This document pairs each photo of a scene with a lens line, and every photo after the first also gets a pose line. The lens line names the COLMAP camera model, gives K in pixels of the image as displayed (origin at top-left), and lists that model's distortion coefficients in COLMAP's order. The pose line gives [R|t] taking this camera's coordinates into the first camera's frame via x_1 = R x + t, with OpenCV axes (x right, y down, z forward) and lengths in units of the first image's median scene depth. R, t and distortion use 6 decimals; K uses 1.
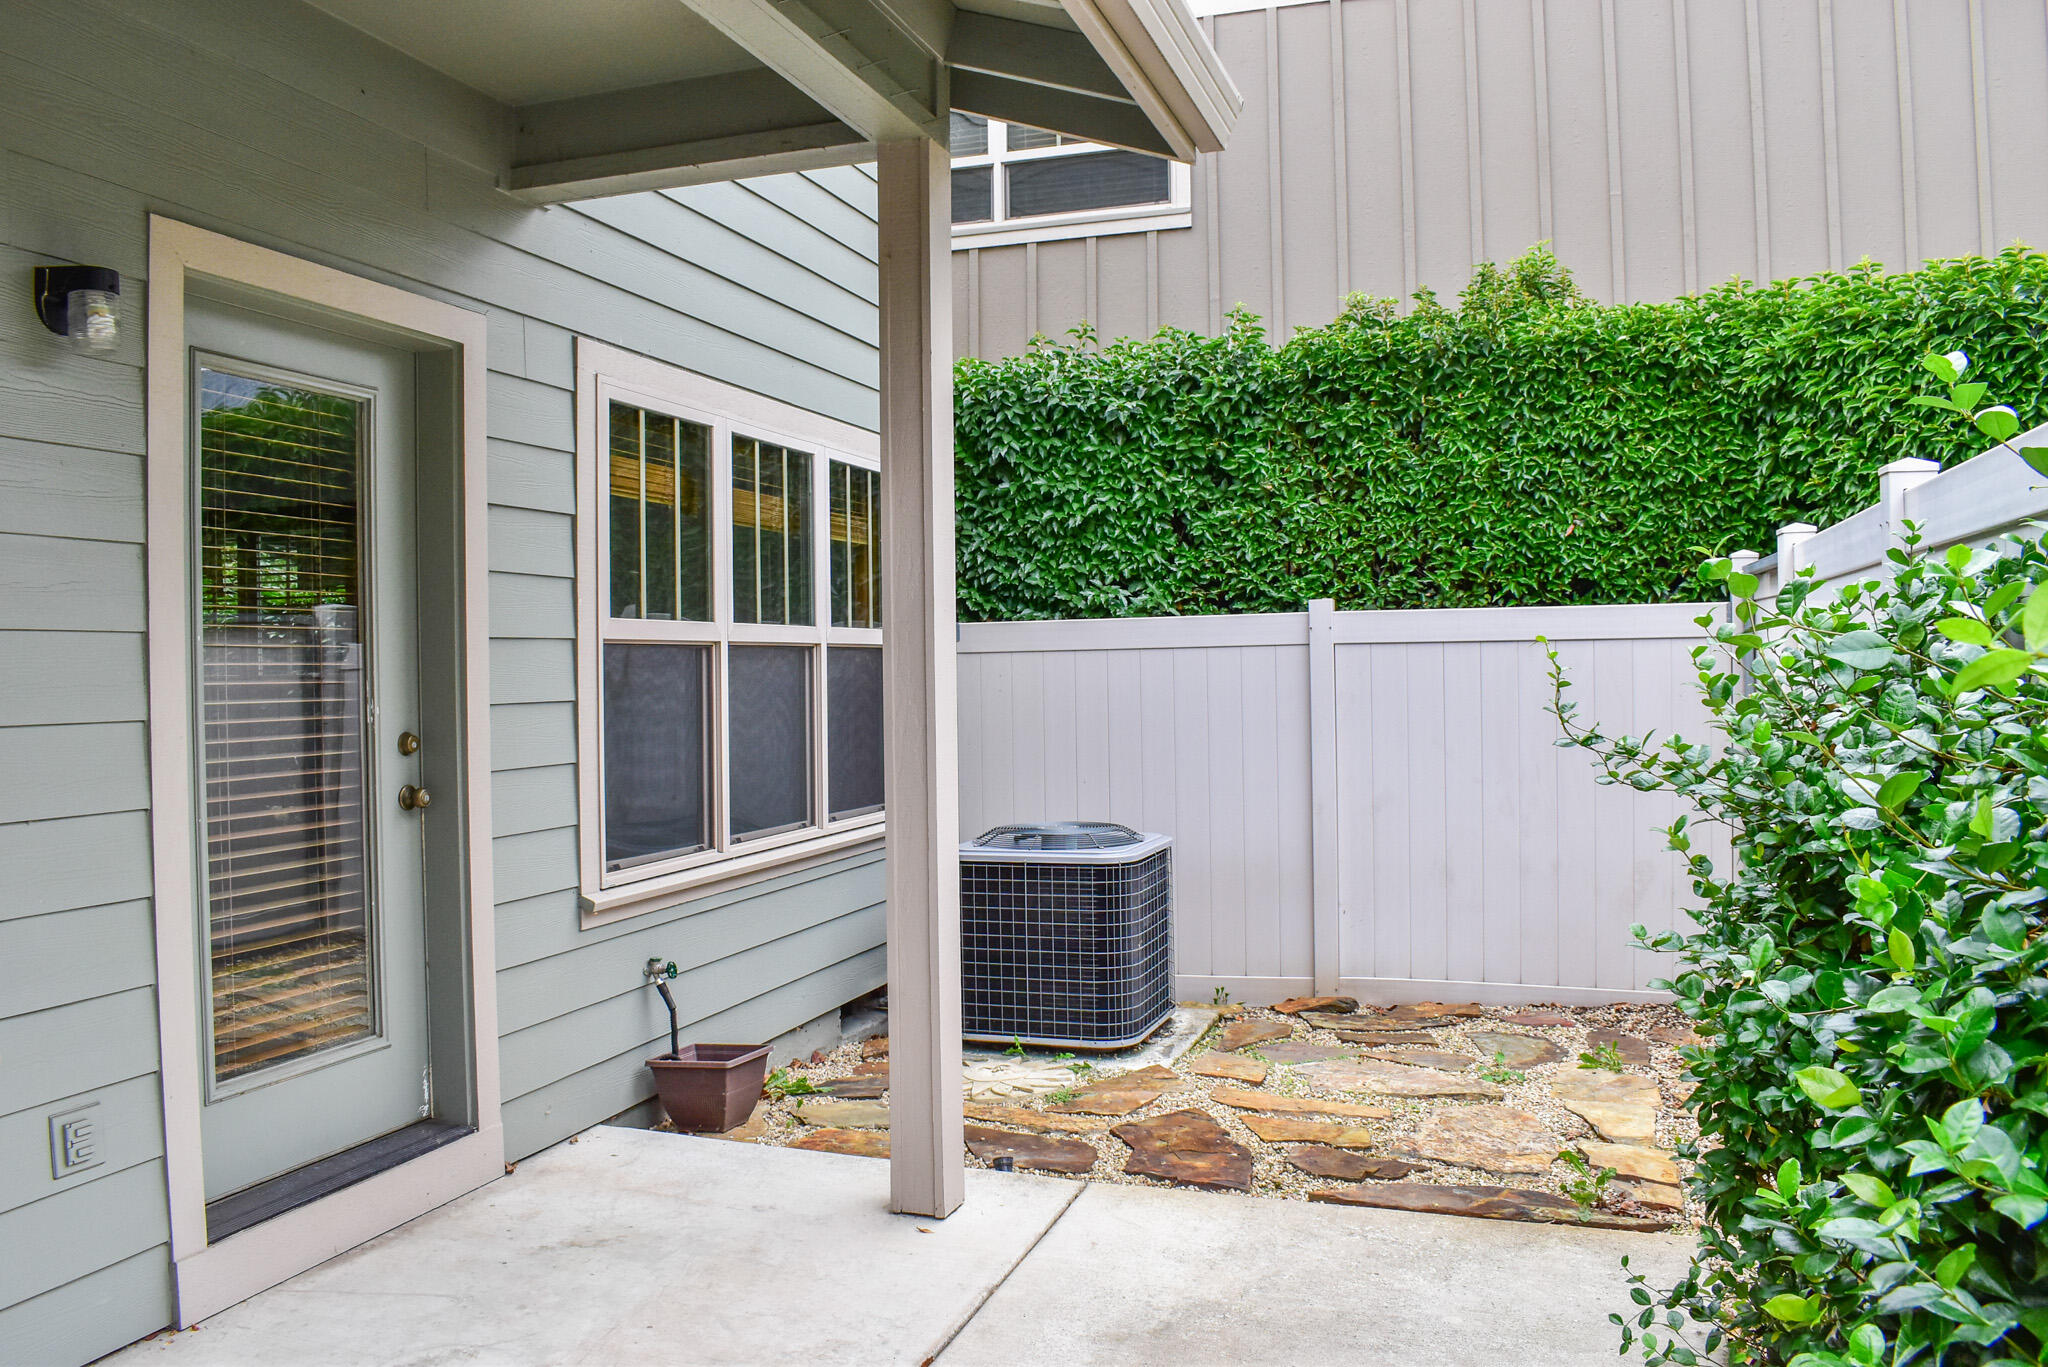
lens RADIAL K [[1577.6, 0, 1028.8], [0, 1577.6, 695.2], [0, 0, 1]] dist [-0.093632, 0.011459]
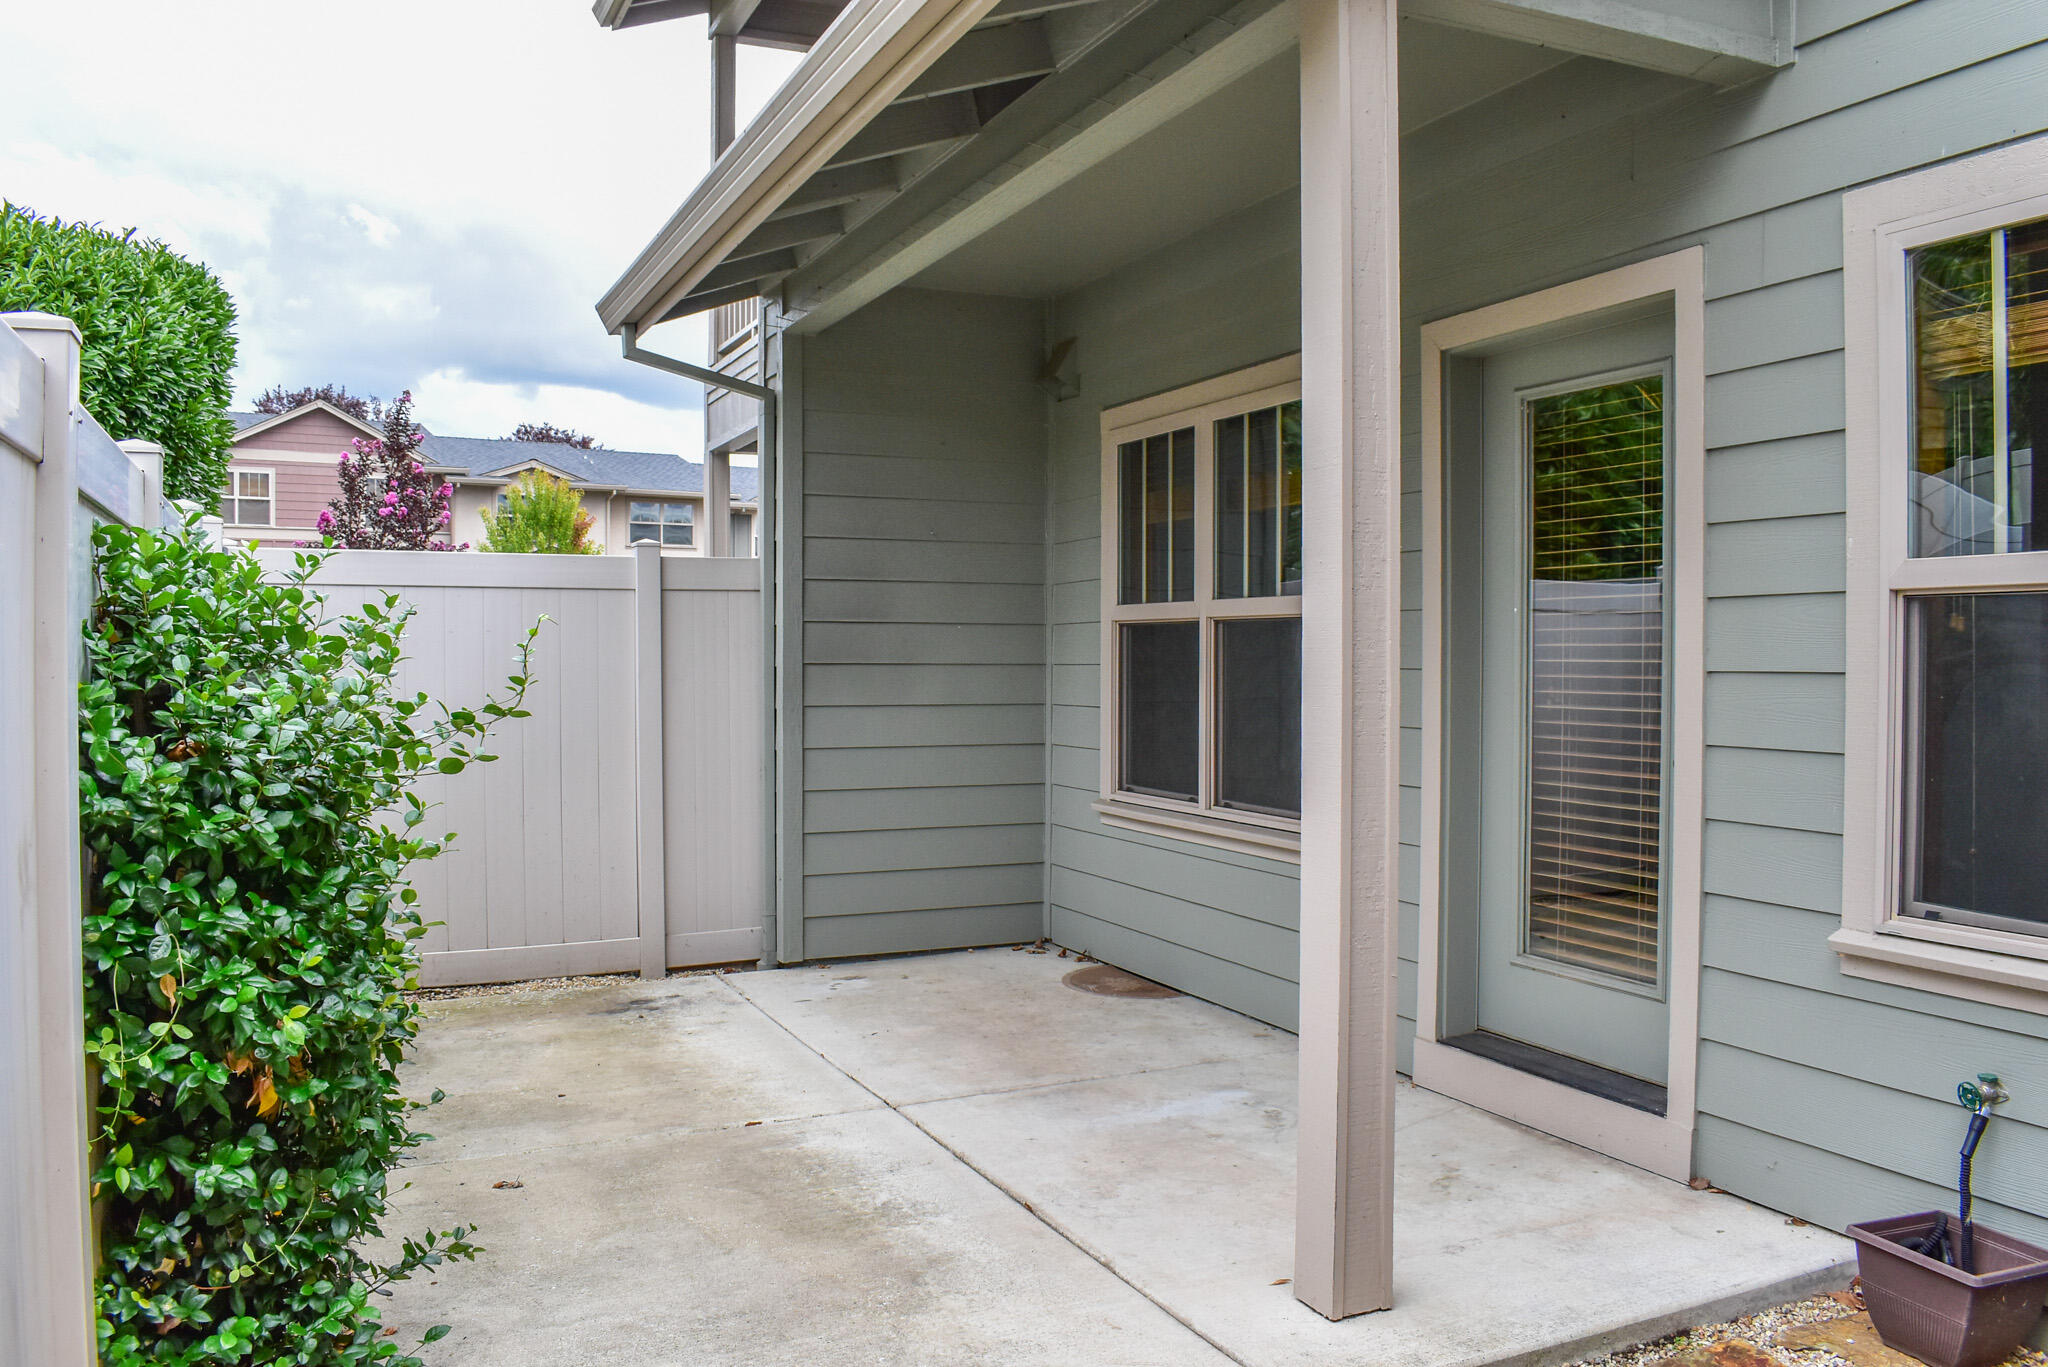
lens RADIAL K [[1633.8, 0, 1024.0], [0, 1633.8, 683.5], [0, 0, 1]] dist [-0.066920, -0.000405]
pose [[-0.740637, 0.027973, -0.671323, 0.652875], [0.003323, 0.999273, 0.037973, -0.027417], [0.671897, 0.025893, -0.740191, 1.604189]]
